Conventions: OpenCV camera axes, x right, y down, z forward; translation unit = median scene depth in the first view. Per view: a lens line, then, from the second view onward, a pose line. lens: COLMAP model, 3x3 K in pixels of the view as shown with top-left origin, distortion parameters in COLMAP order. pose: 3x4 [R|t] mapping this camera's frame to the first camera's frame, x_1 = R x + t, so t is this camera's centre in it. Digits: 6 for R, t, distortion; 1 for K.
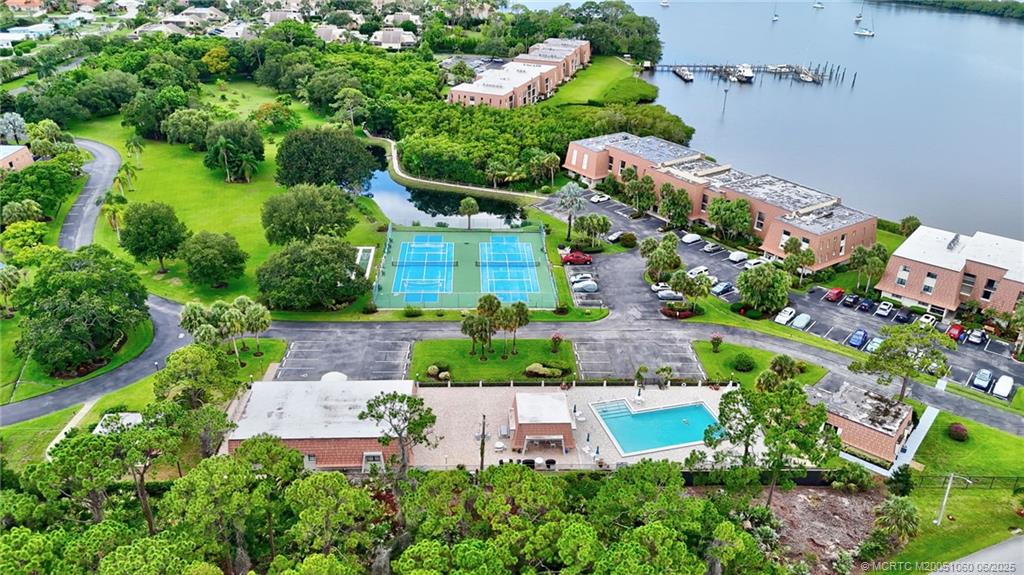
lens RADIAL K [[754.7, 0, 512.0], [0, 754.7, 287.5], [0, 0, 1]] dist [0.077011, -0.091627]
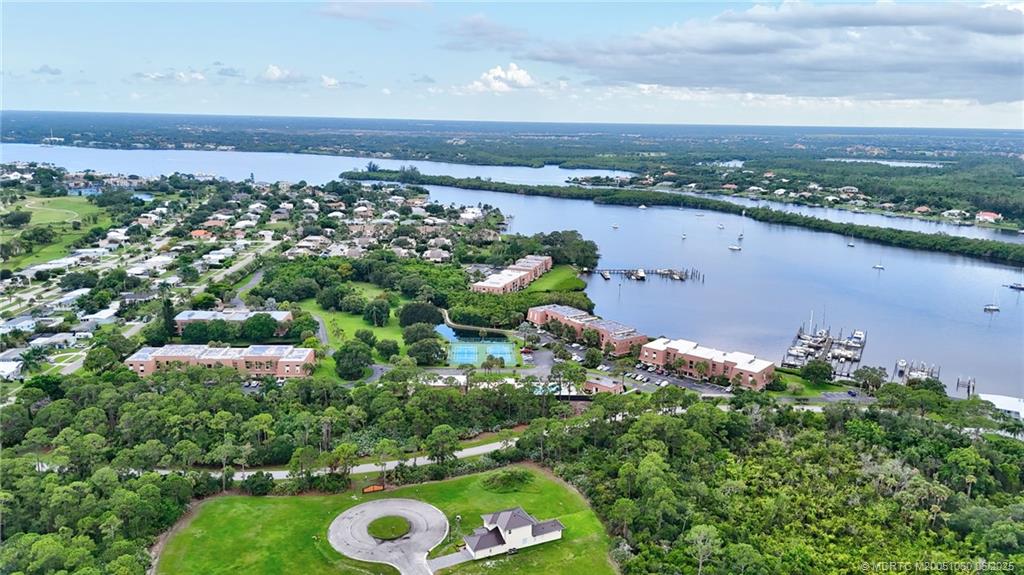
lens RADIAL K [[754.7, 0, 512.0], [0, 754.7, 287.5], [0, 0, 1]] dist [0.077011, -0.091627]
pose [[0.999952, -0.005072, -0.008414, 0.034507], [0.002879, 0.970098, -0.242698, 0.208397], [0.009393, 0.242662, 0.970065, -0.844643]]
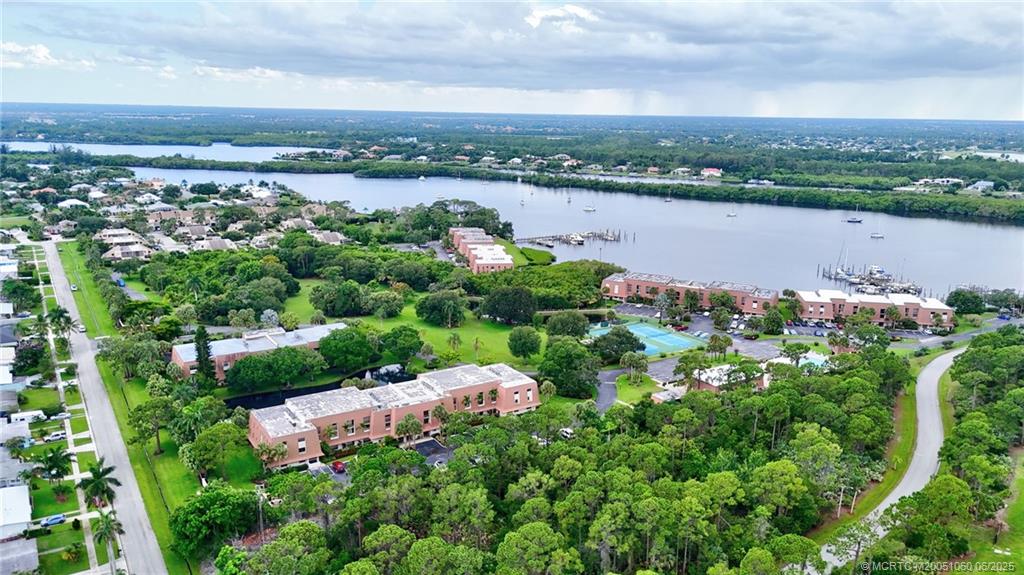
lens RADIAL K [[754.7, 0, 512.0], [0, 754.7, 287.5], [0, 0, 1]] dist [0.077011, -0.091627]
pose [[0.867098, -0.120262, 0.483403, -0.731551], [0.224881, 0.960409, -0.164446, 0.051222], [-0.444488, 0.251299, 0.859813, -0.321200]]
